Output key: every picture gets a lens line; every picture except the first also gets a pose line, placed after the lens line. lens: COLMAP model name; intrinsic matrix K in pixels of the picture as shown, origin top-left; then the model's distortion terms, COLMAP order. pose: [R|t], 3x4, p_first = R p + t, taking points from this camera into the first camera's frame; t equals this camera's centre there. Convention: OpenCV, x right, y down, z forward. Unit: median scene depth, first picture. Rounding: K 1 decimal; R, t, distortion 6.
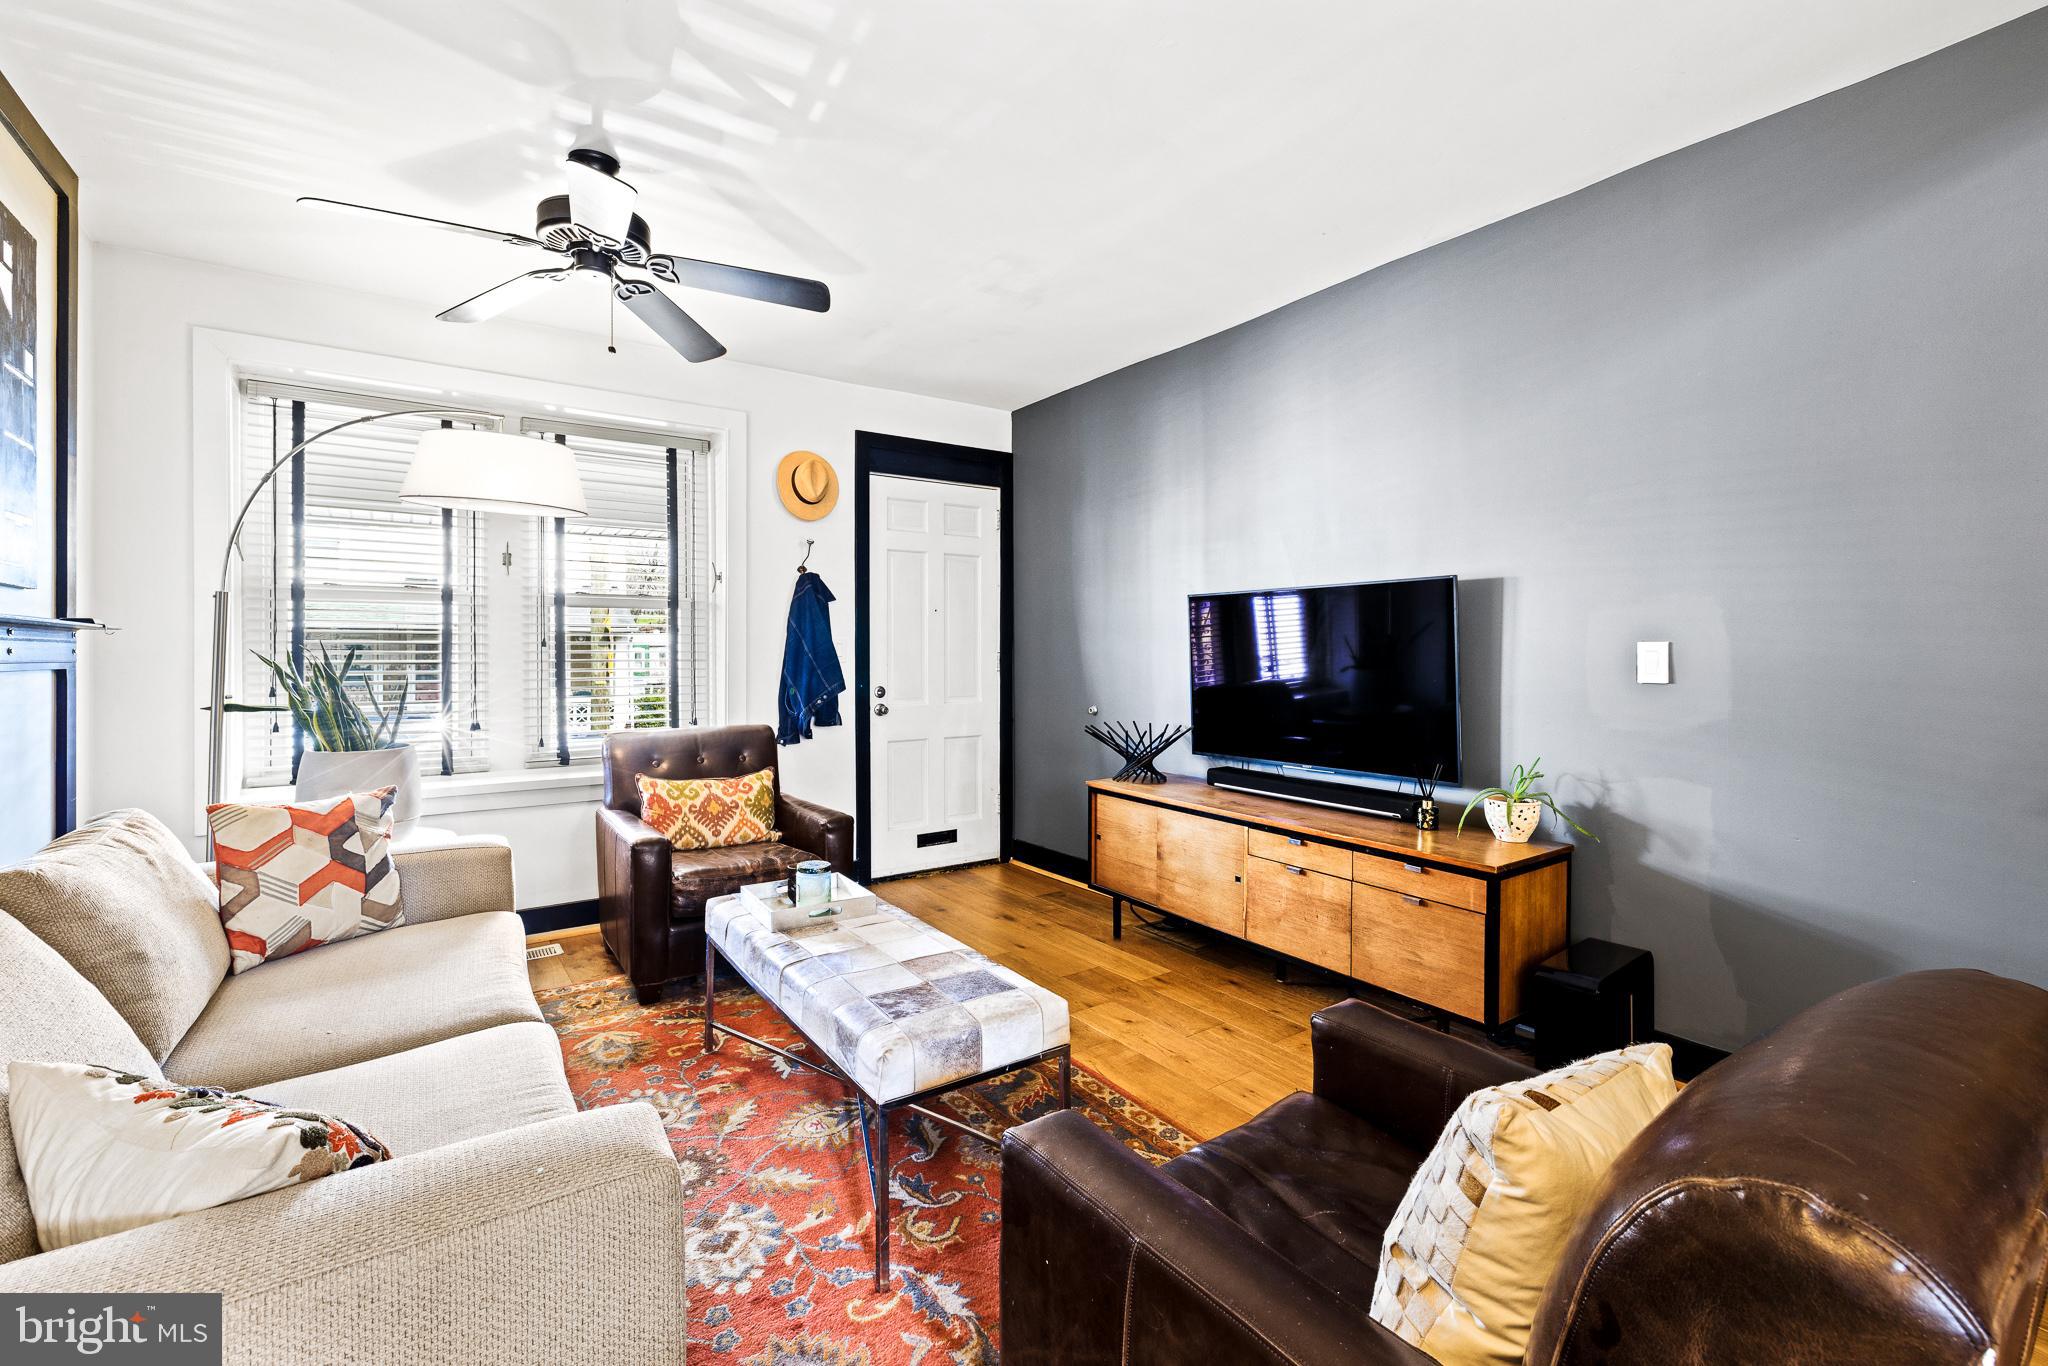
lens RADIAL K [[887.5, 0, 1028.1], [0, 887.5, 648.7], [0, 0, 1]] dist [0.000361, 0.000691]
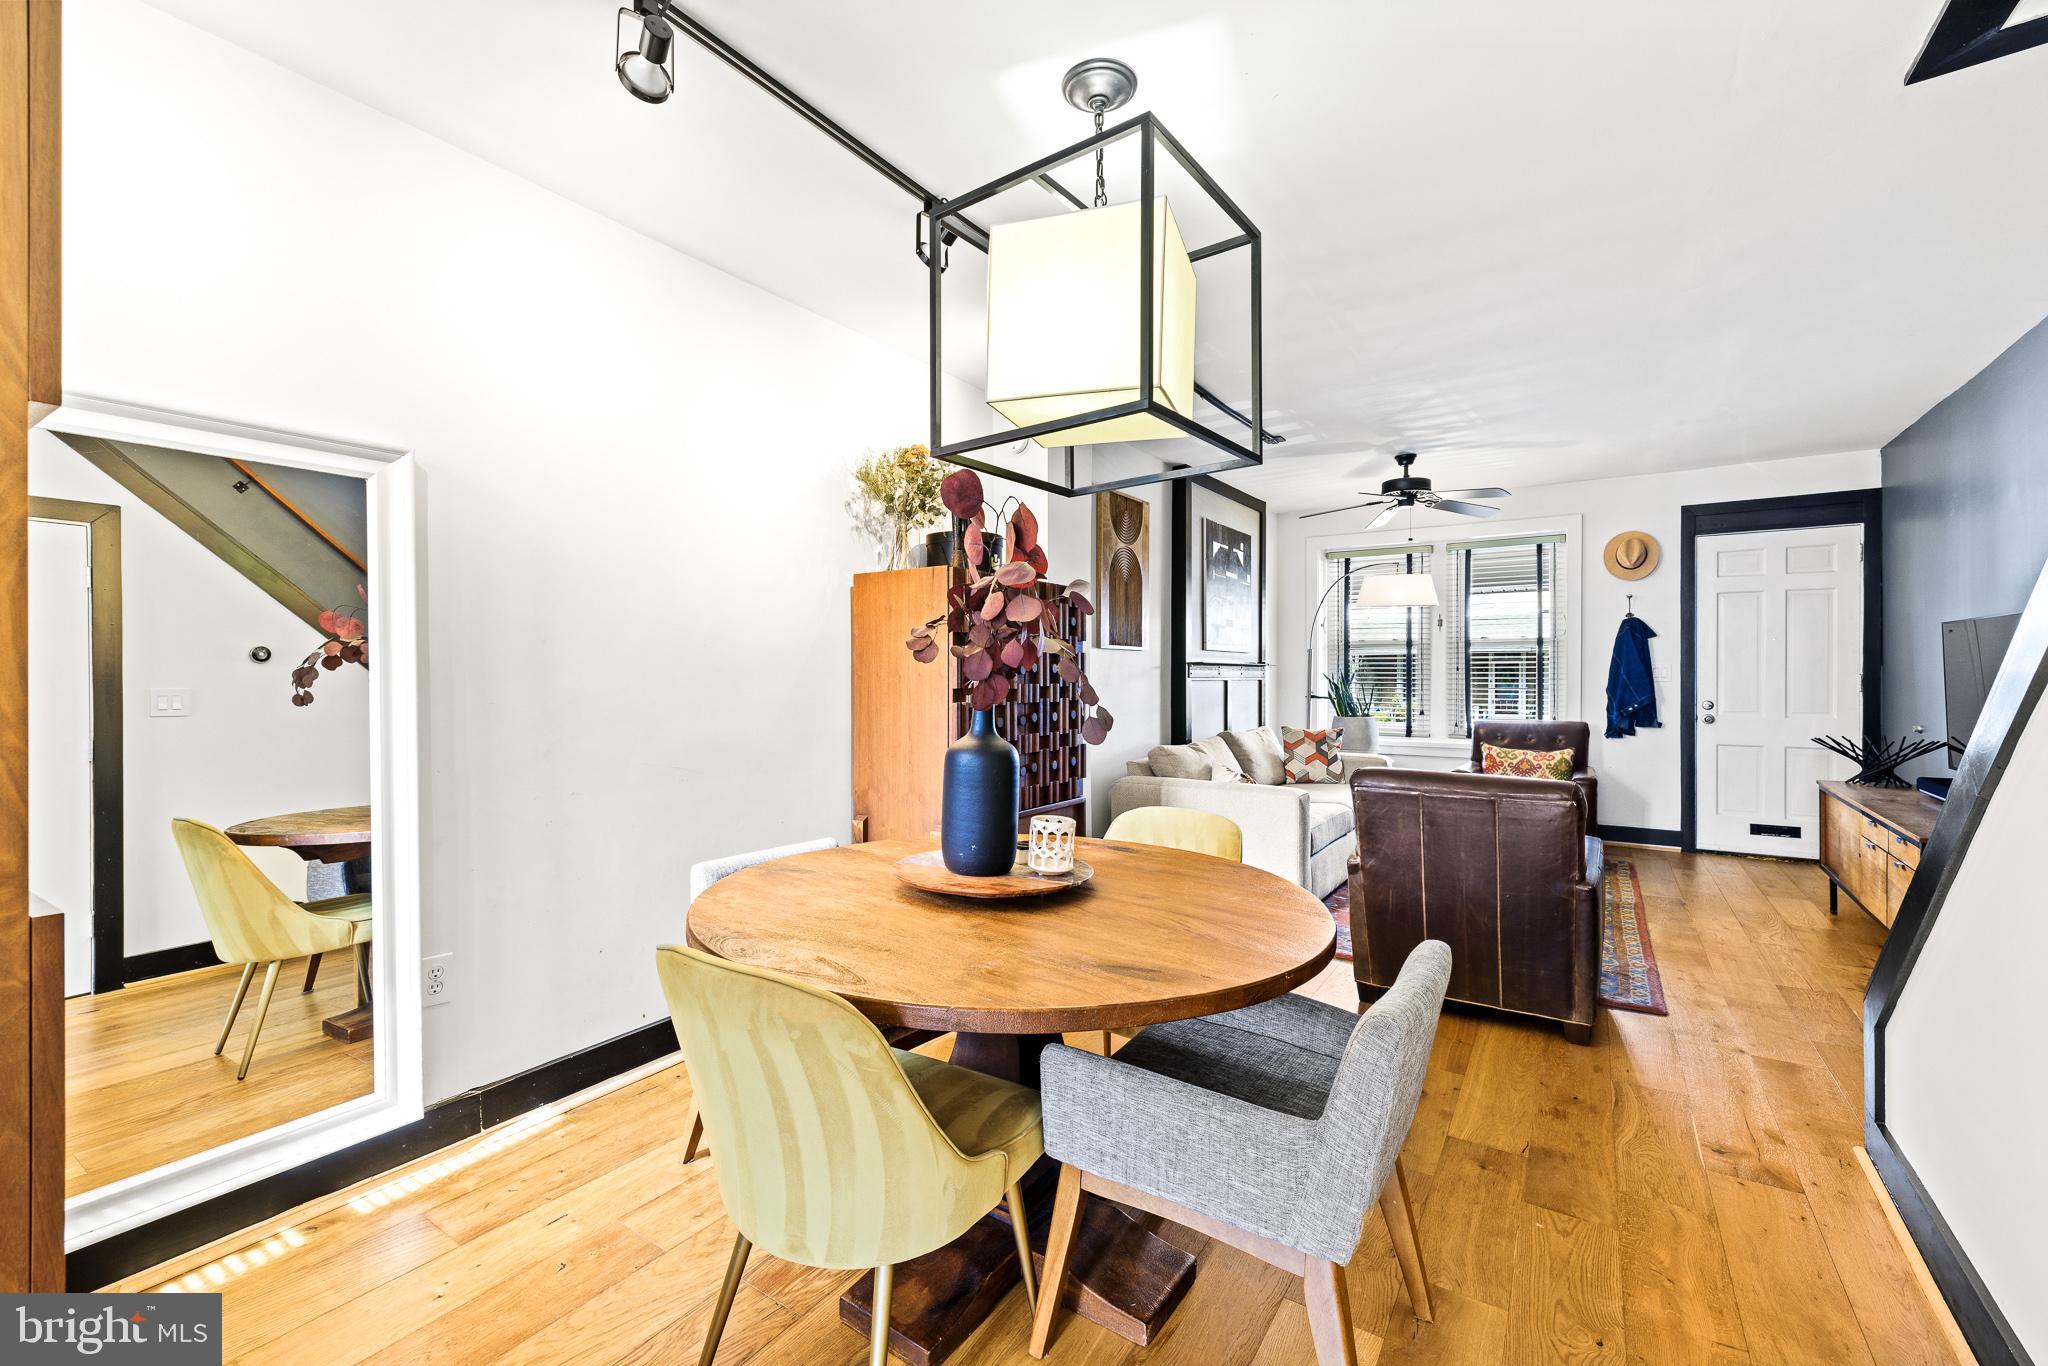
lens RADIAL K [[847.1, 0, 1022.7], [0, 847.1, 676.2], [0, 0, 1]] dist [0.001126, 0.000252]
pose [[0.353847, 0.006460, -0.935281, 0.869634], [0.003930, 0.999957, 0.008394, -0.010062], [0.935295, -0.006646, 0.353806, -0.494589]]
